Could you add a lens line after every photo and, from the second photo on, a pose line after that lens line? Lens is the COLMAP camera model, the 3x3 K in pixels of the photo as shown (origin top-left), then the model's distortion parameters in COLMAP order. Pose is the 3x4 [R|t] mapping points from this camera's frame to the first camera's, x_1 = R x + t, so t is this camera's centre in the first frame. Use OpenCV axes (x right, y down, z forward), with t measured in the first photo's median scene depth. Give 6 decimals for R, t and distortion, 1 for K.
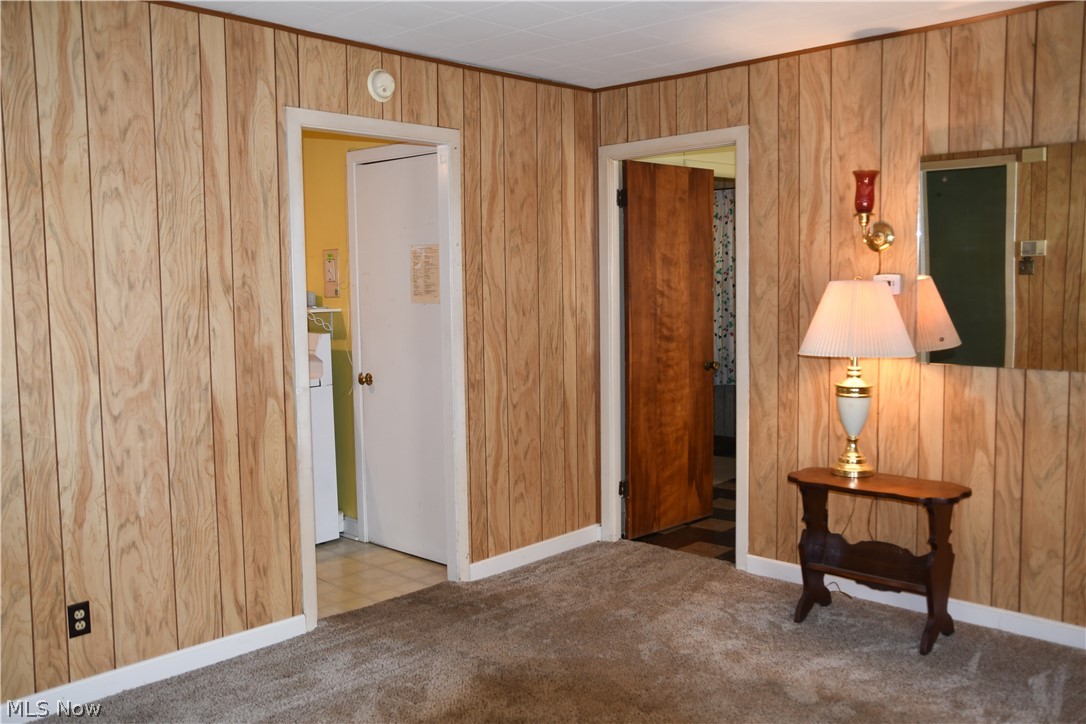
lens RADIAL K [[957.0, 0, 543.0], [0, 957.0, 362.0], [0, 0, 1]] dist [-0.077933, 0.145392]
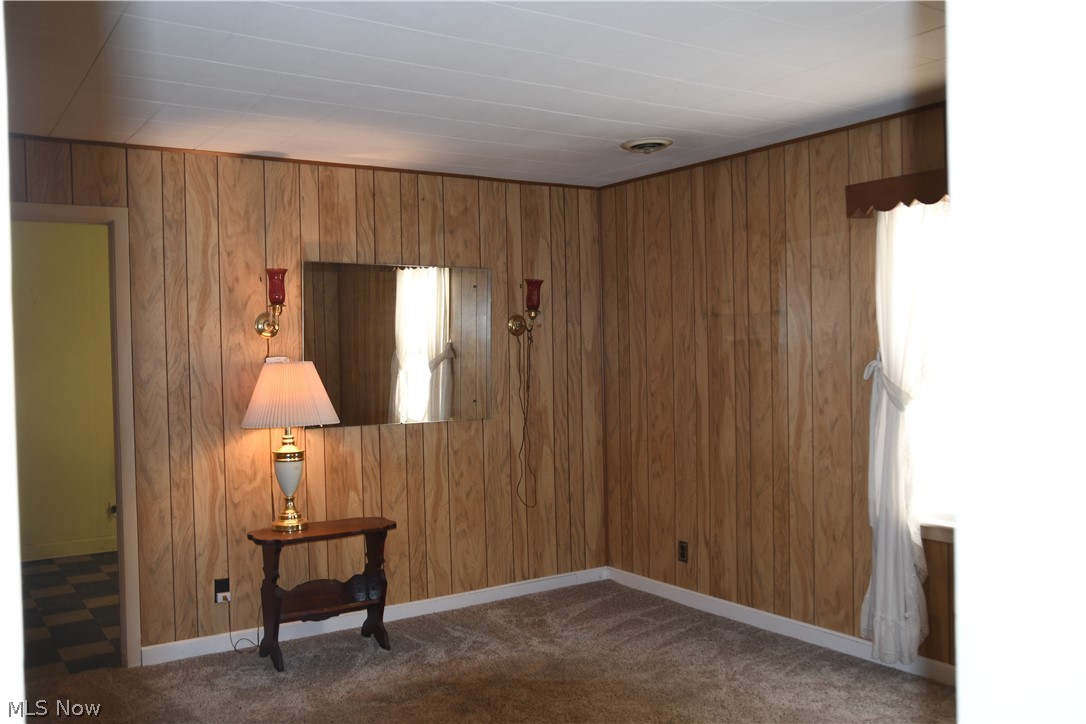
lens RADIAL K [[957.0, 0, 543.0], [0, 957.0, 362.0], [0, 0, 1]] dist [-0.077933, 0.145392]
pose [[0.227596, 0.000519, 0.973756, -0.731417], [0.102393, 0.994443, -0.024462, -0.023527], [-0.968357, 0.105273, 0.226278, 0.421655]]
